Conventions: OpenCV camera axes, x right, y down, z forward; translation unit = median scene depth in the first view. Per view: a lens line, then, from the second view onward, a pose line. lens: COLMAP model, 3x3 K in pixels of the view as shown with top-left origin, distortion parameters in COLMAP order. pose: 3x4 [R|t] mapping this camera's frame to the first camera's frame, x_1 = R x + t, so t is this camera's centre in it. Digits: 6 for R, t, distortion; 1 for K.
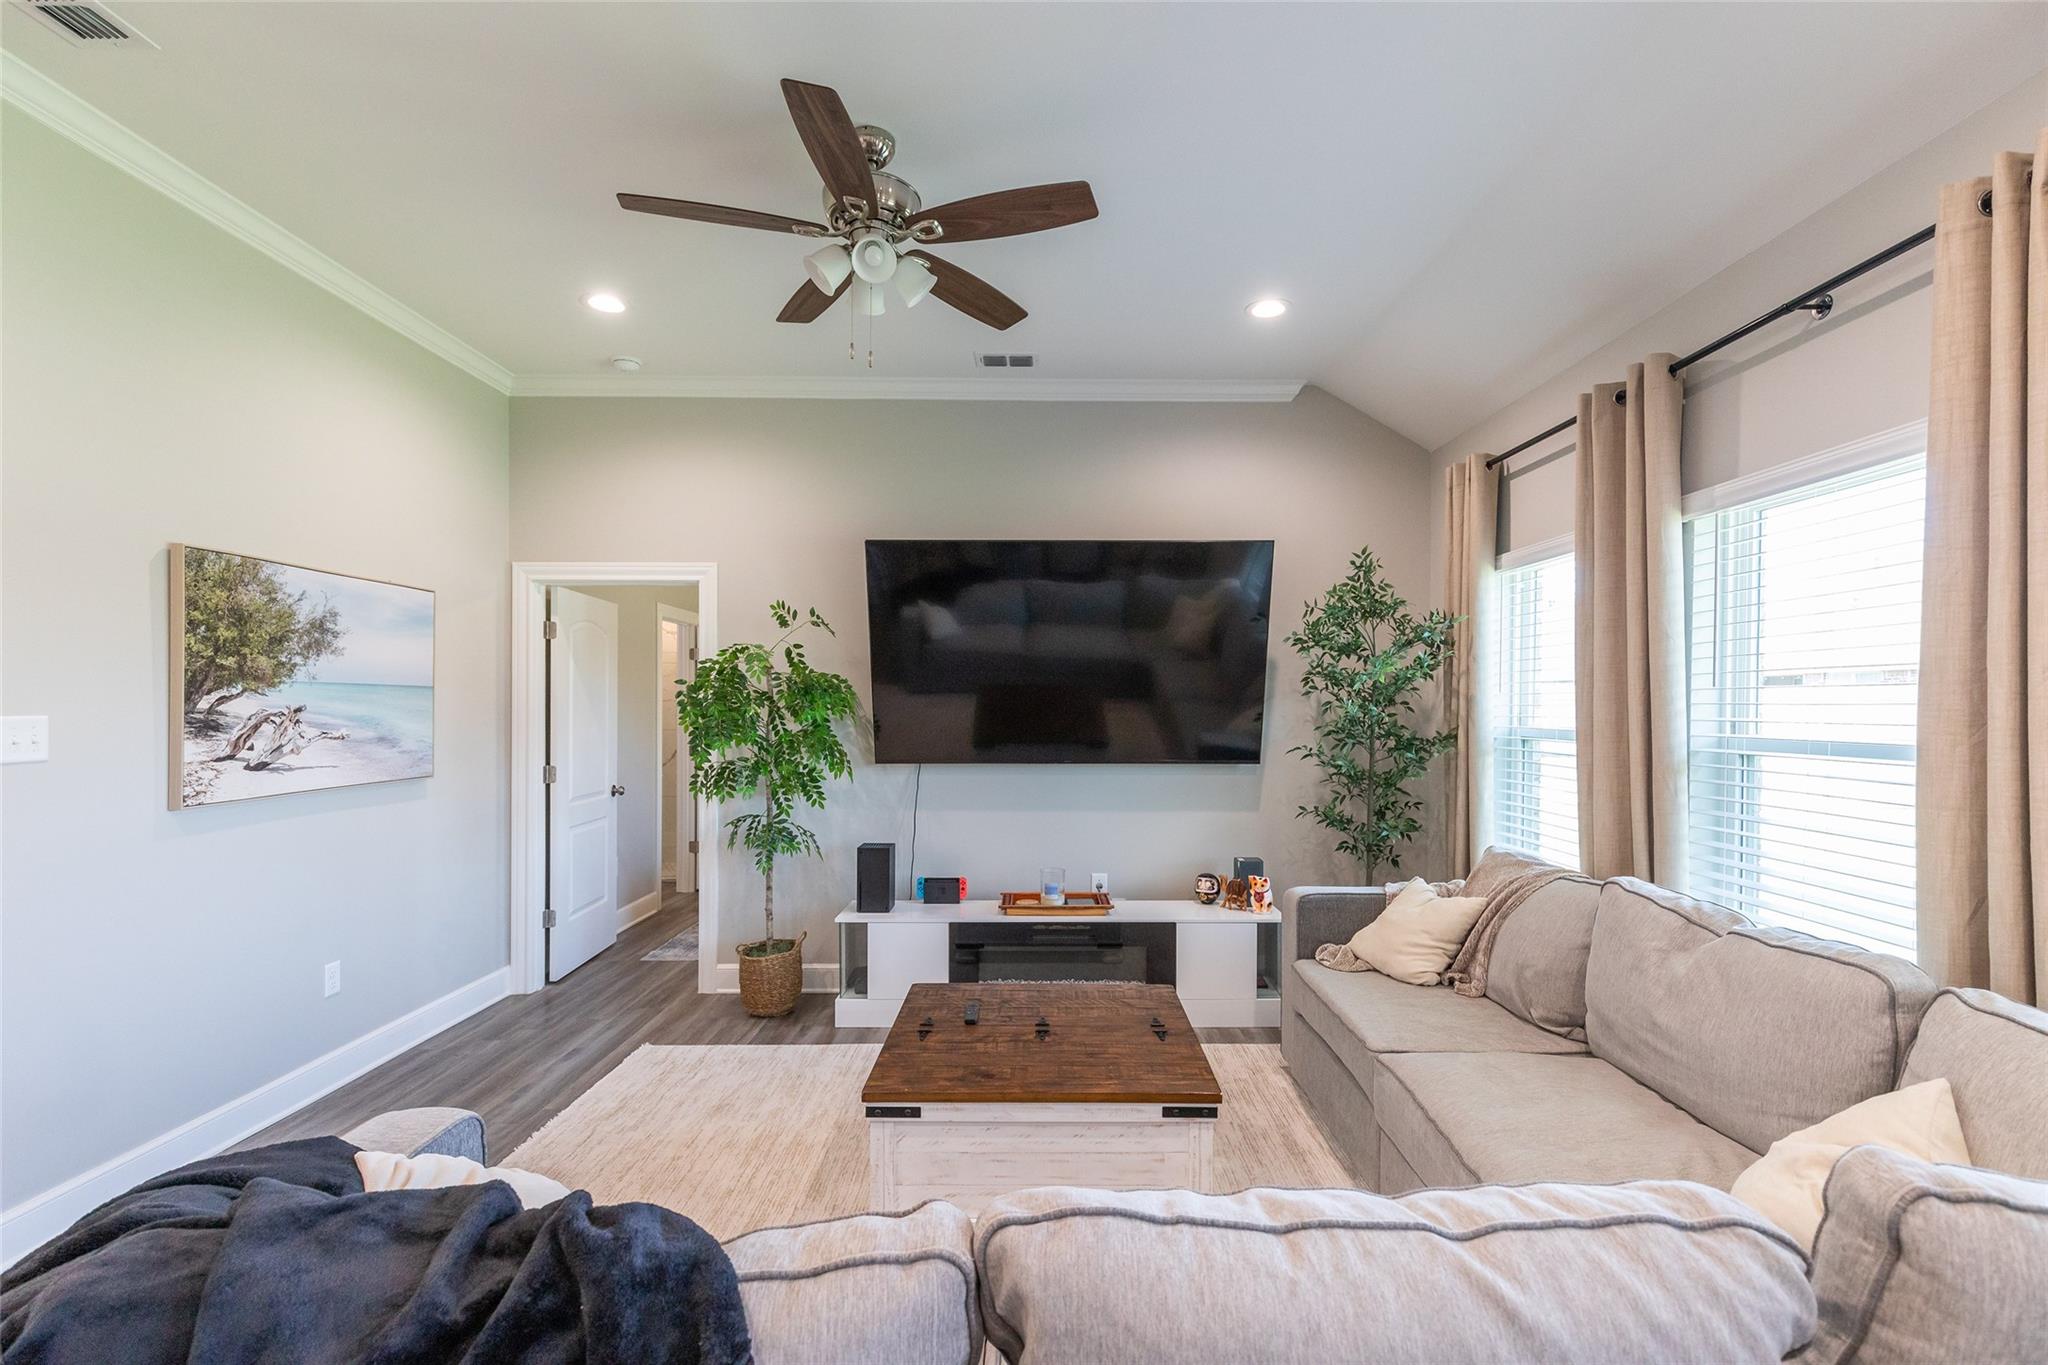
lens RADIAL K [[931.4, 0, 1042.7], [0, 931.4, 714.0], [0, 0, 1]] dist [0.011035, -0.000193]
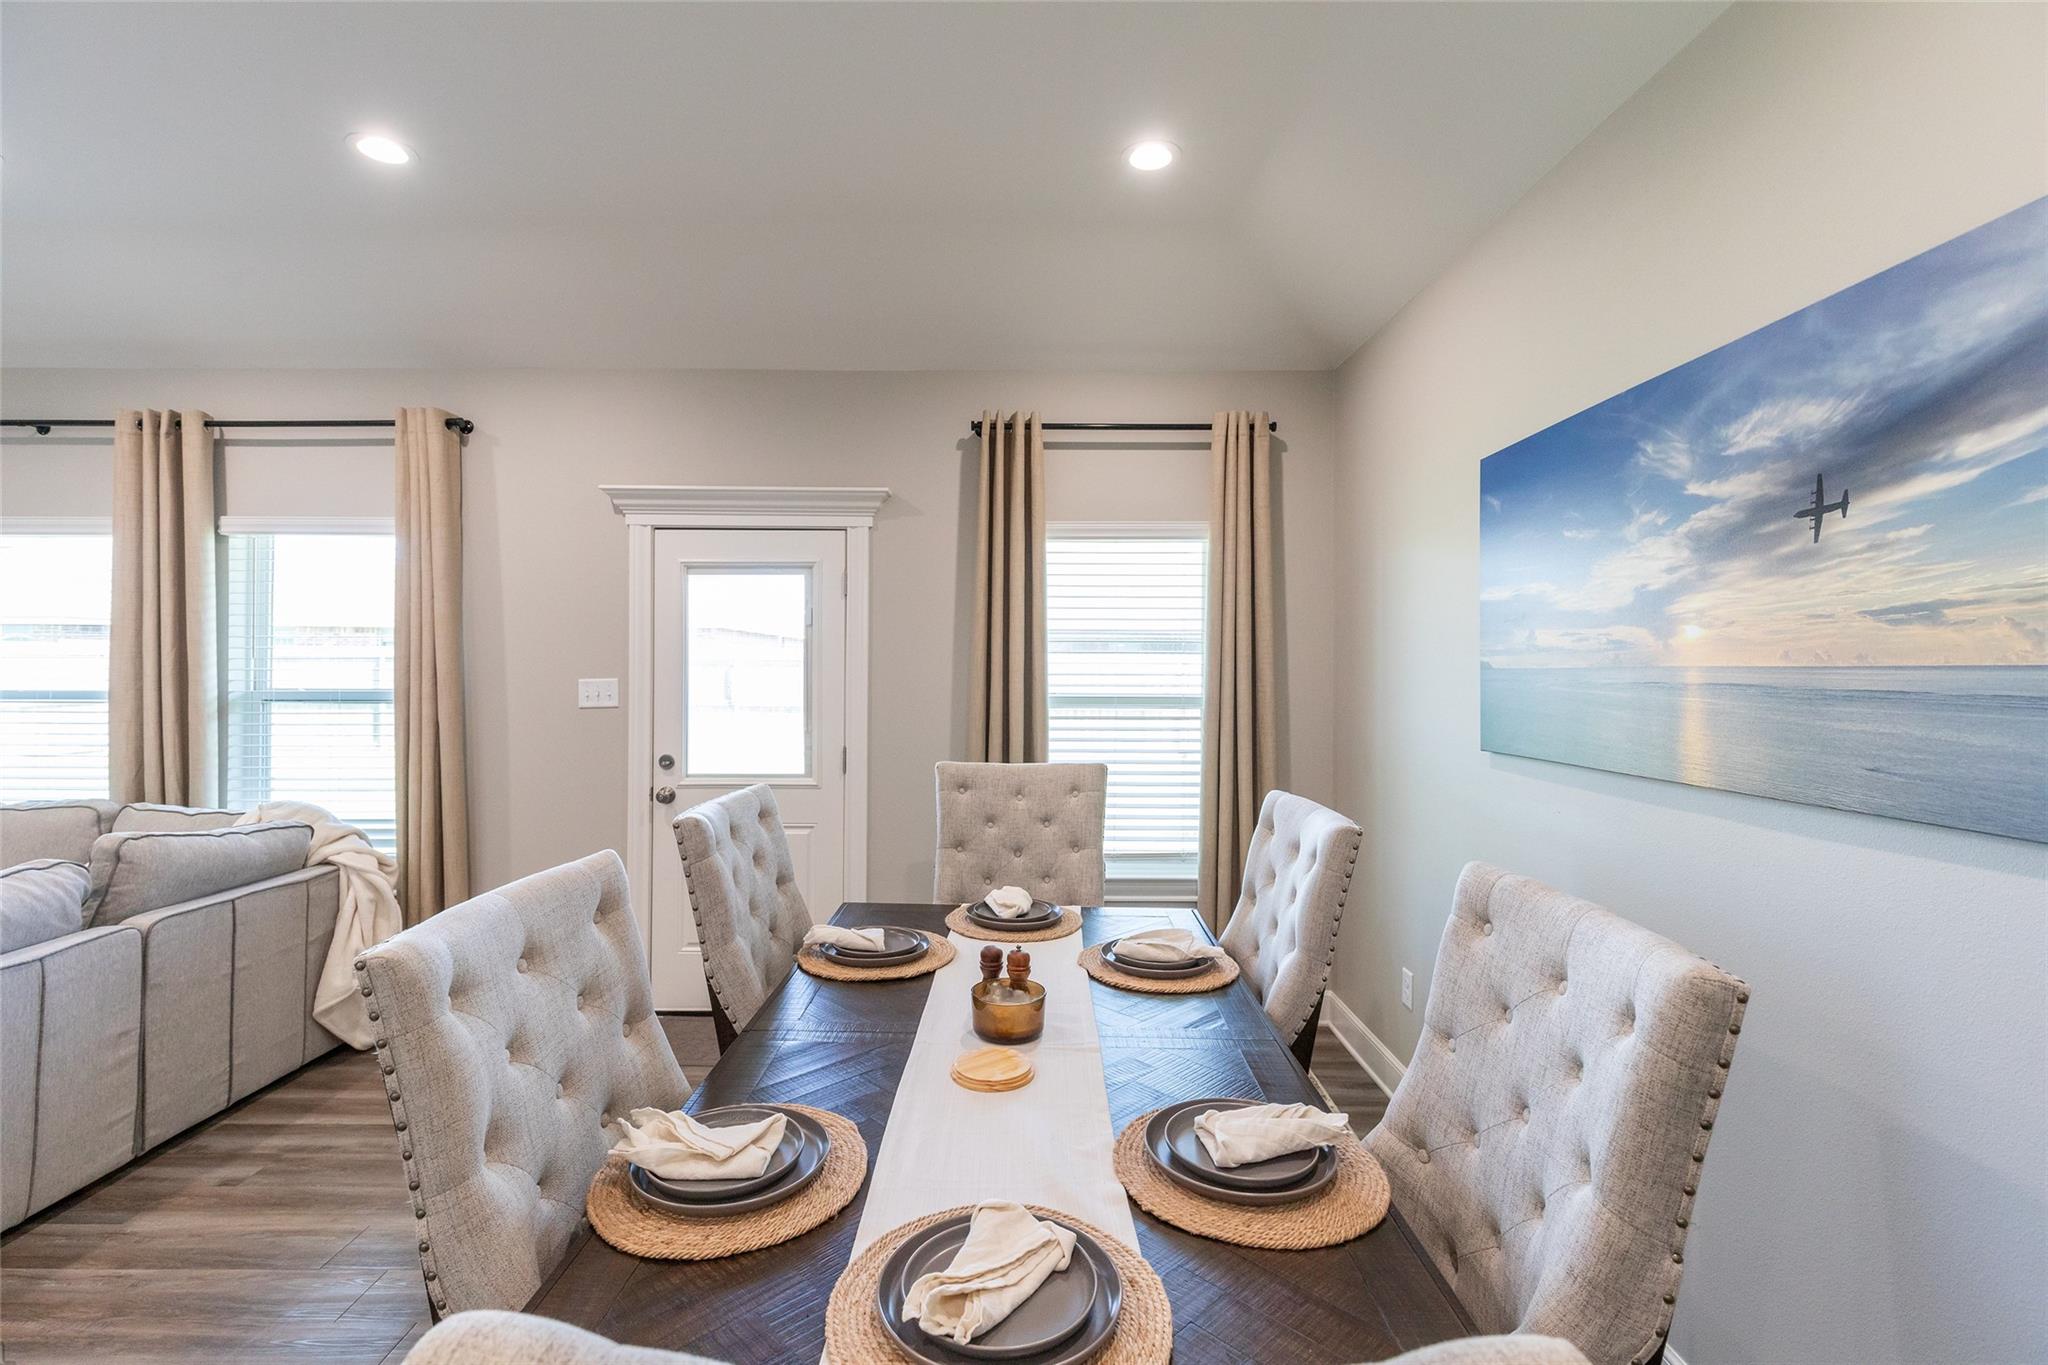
lens RADIAL K [[915.6, 0, 1019.9], [0, 915.6, 663.0], [0, 0, 1]] dist [0.001507, -0.000629]
pose [[0.012873, -0.000560, 0.999917, -0.452434], [0.004763, 0.999989, 0.000498, -0.007498], [-0.999906, 0.004757, 0.012875, -0.437191]]
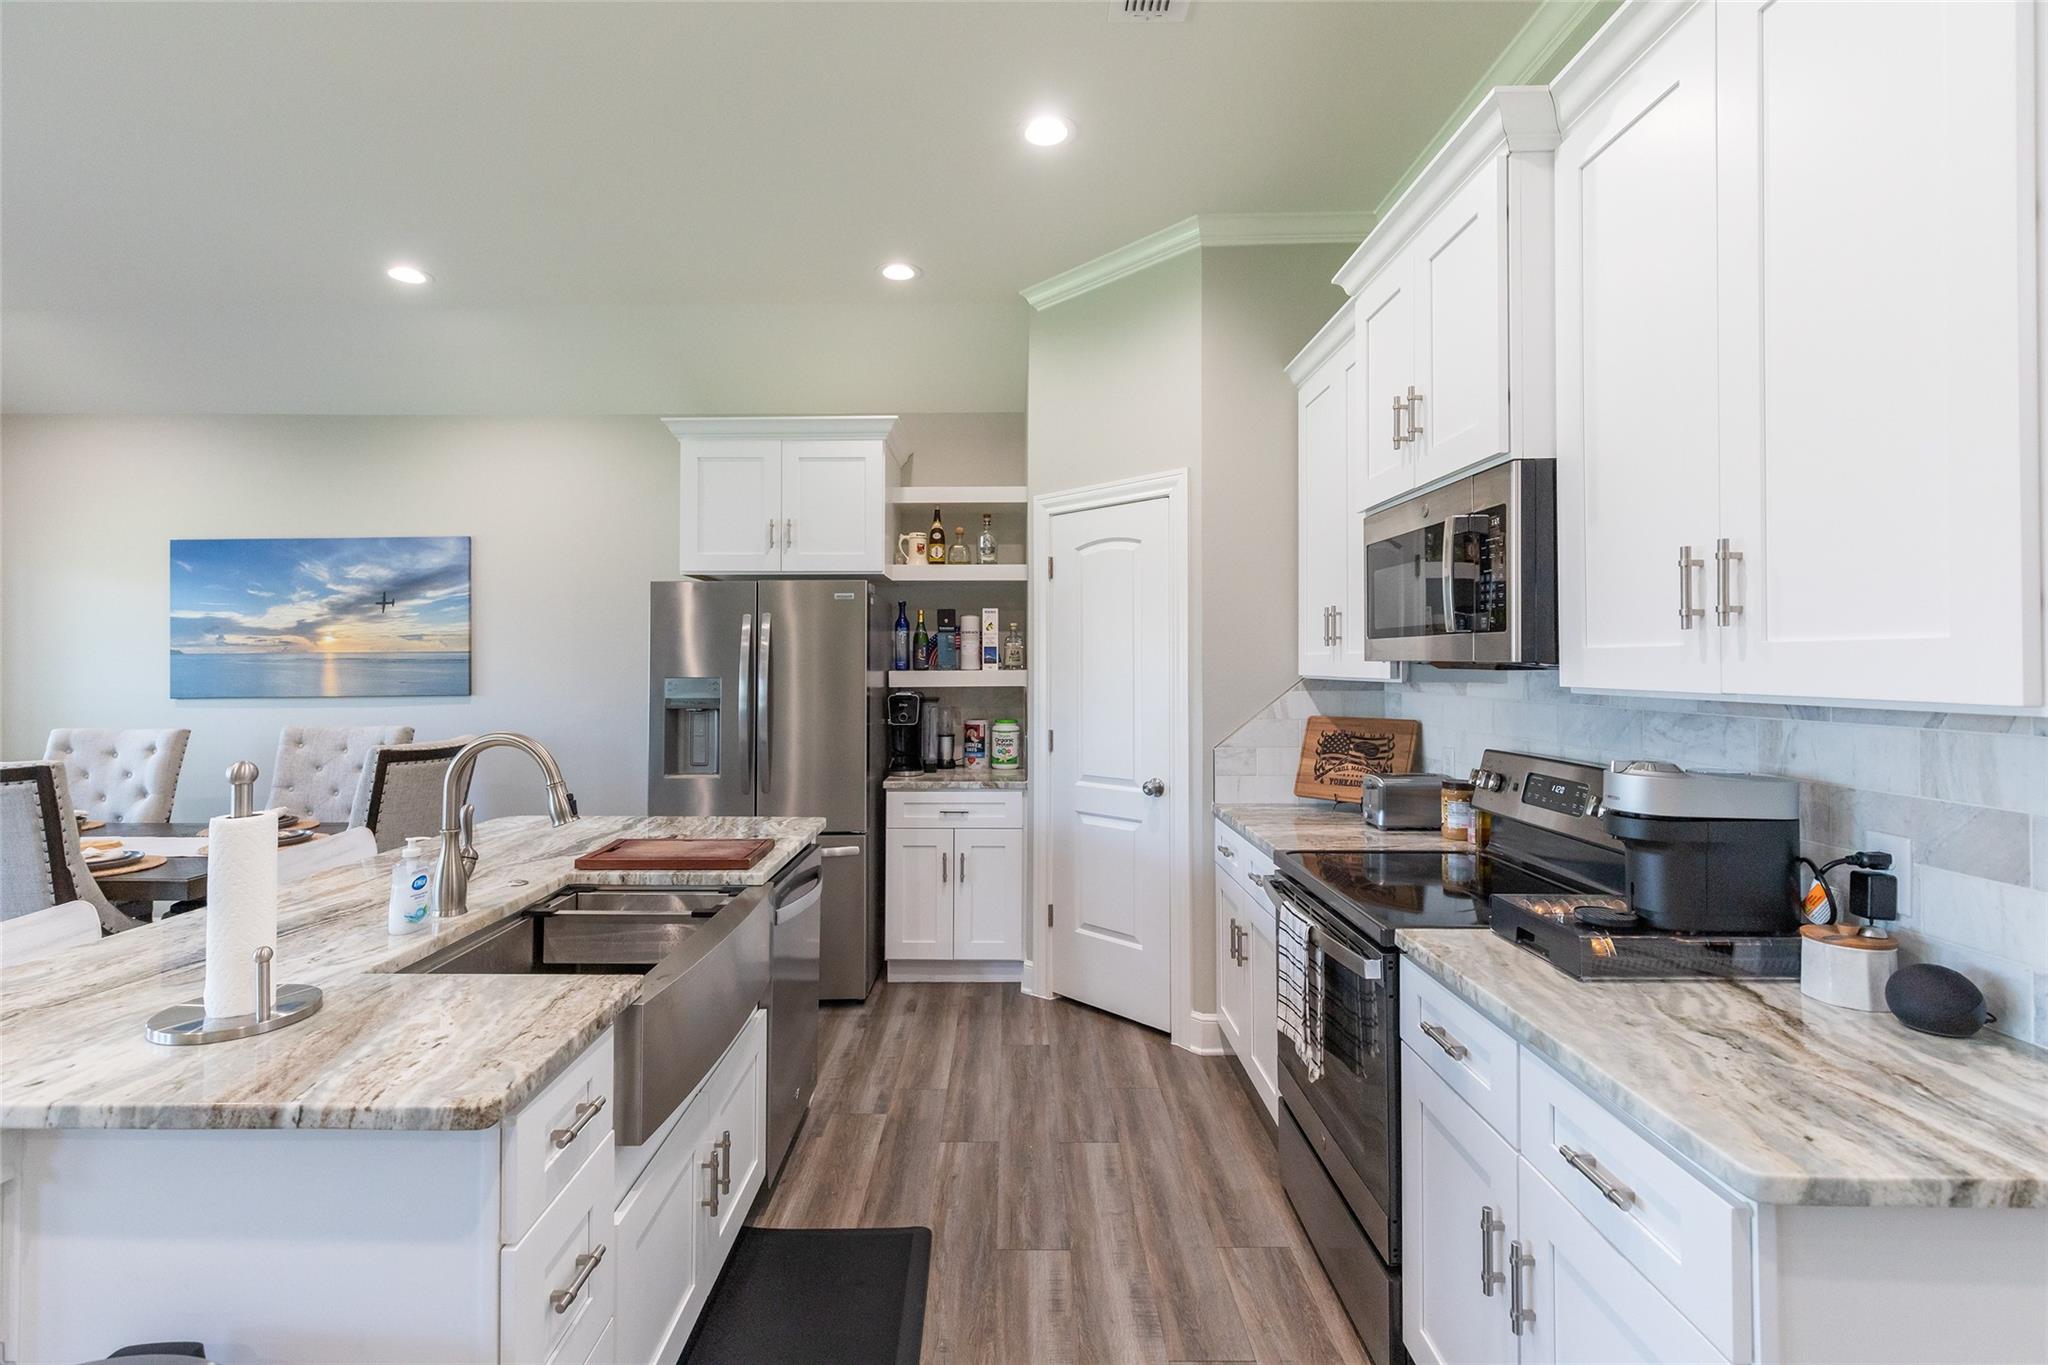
lens RADIAL K [[934.3, 0, 997.4], [0, 934.3, 648.5], [0, 0, 1]] dist [0.010438, -0.001195]
pose [[-0.999798, -0.001498, 0.020041, -0.884422], [-0.001622, 0.999980, -0.006146, -0.003041], [-0.020031, -0.006177, -0.999780, 0.420860]]
